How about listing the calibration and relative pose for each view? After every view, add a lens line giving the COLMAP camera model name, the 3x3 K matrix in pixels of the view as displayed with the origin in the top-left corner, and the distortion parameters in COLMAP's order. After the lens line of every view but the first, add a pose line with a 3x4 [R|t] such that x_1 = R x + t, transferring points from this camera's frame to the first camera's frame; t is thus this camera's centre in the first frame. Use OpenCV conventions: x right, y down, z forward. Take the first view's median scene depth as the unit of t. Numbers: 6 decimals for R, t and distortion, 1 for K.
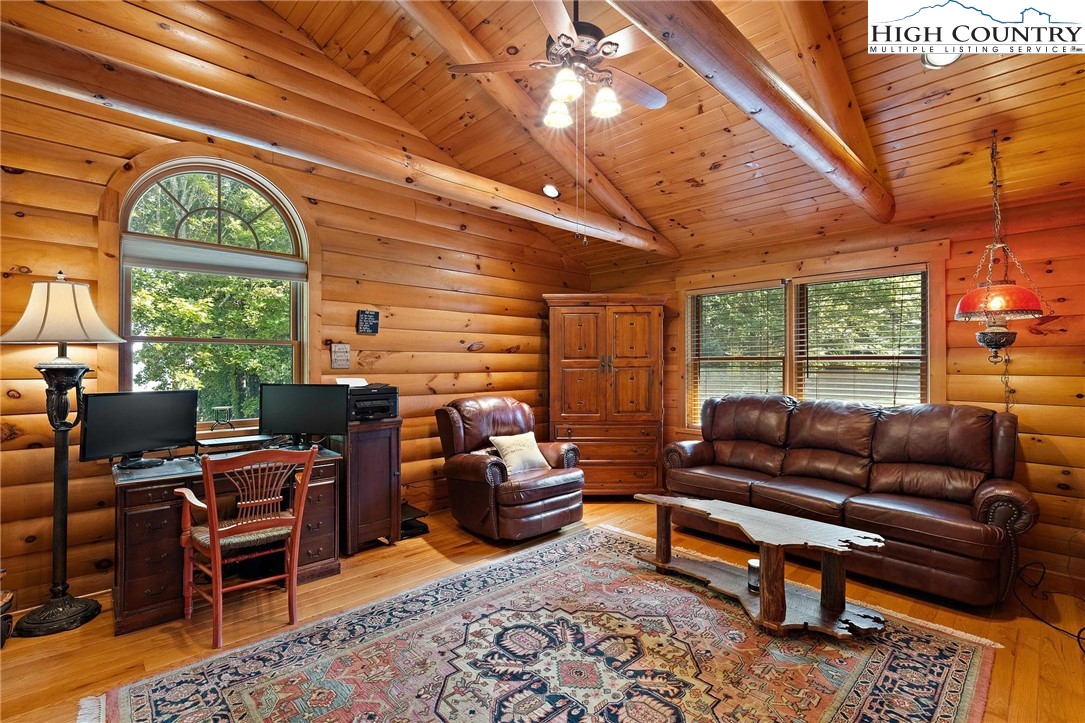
lens RADIAL K [[492.6, 0, 542.6], [0, 492.6, 361.0], [0, 0, 1]] dist [-0.005131, 0.001048]
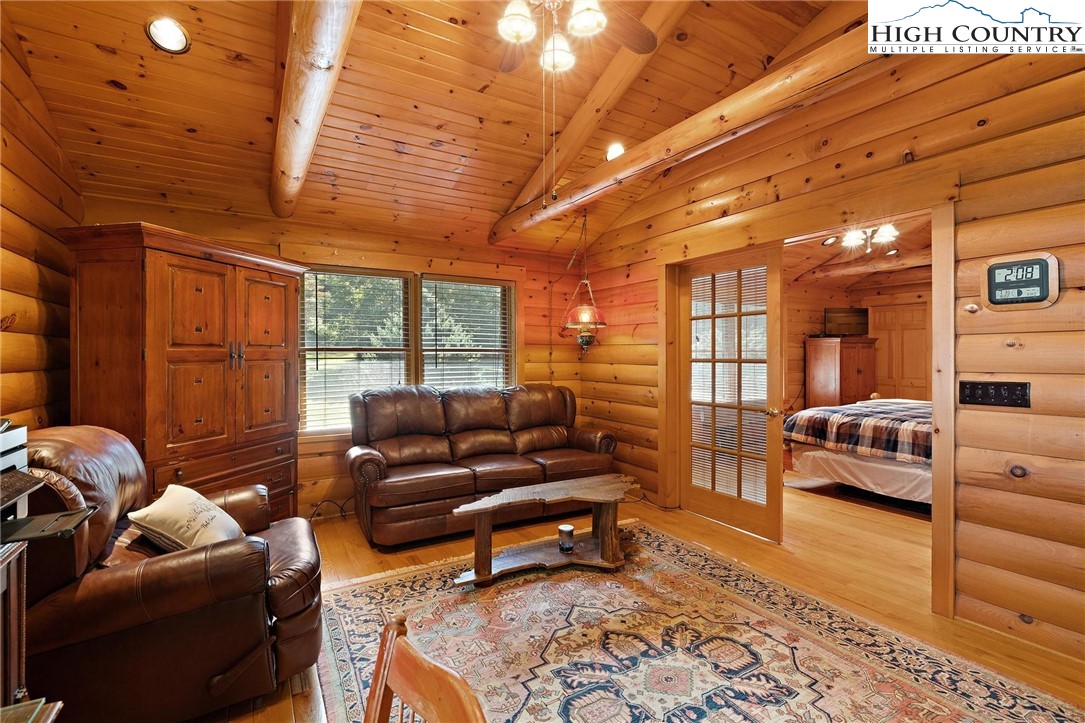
lens RADIAL K [[492.6, 0, 542.9], [0, 492.6, 360.2], [0, 0, 1]] dist [-0.005131, 0.001048]
pose [[0.226443, -0.007685, 0.973994, -0.726711], [-0.004892, 0.999947, 0.009028, 0.008155], [-0.974012, -0.006809, 0.226393, 0.825582]]
